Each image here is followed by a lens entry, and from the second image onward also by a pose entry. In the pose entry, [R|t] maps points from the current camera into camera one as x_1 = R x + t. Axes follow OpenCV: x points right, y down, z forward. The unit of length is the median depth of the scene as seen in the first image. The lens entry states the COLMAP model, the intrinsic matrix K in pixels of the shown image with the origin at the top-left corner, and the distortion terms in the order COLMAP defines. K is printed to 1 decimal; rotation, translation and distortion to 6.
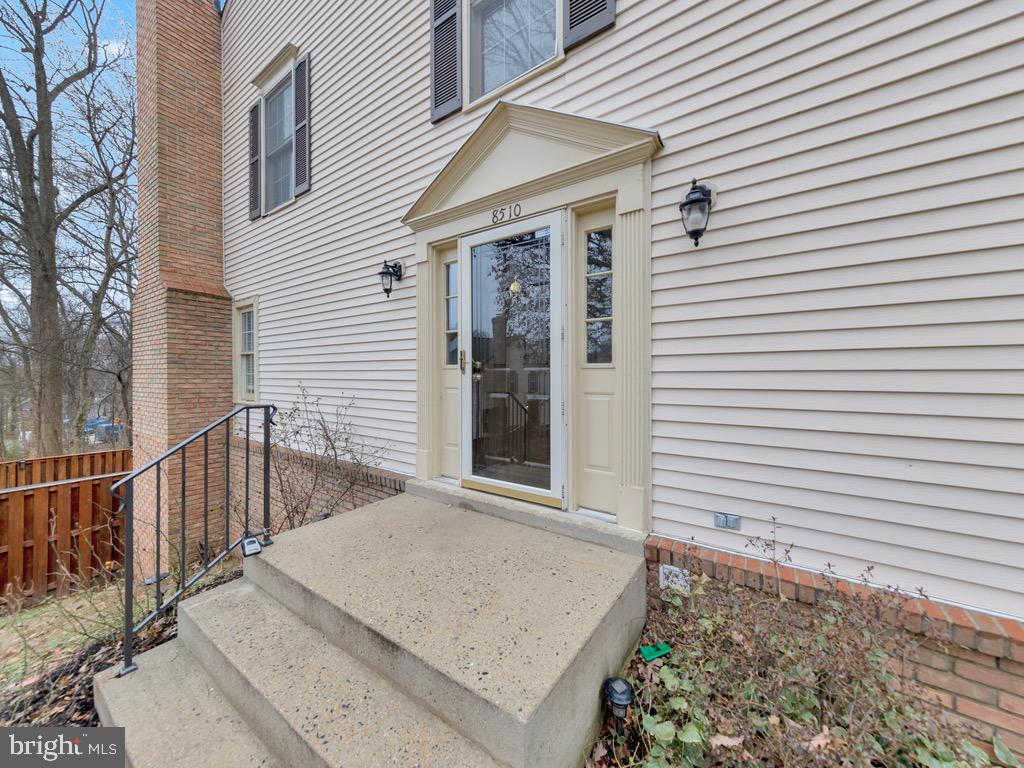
lens RADIAL K [[366.8, 0, 512.5], [0, 366.8, 374.8], [0, 0, 1]] dist [0.014854, -0.000014]
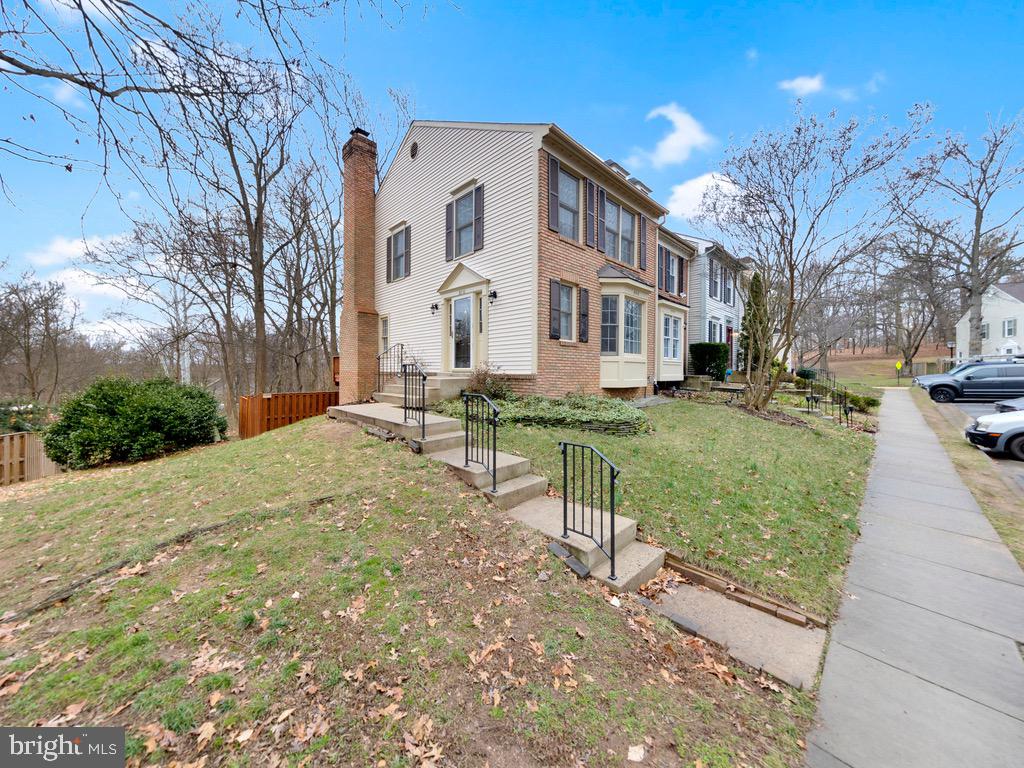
lens RADIAL K [[366.8, 0, 515.7], [0, 366.8, 374.4], [0, 0, 1]] dist [0.014854, -0.000014]
pose [[0.981507, 0.010017, -0.191164, 0.946876], [-0.010097, 0.999949, 0.000558, 0.282130], [0.191160, 0.001382, 0.981558, -1.919348]]
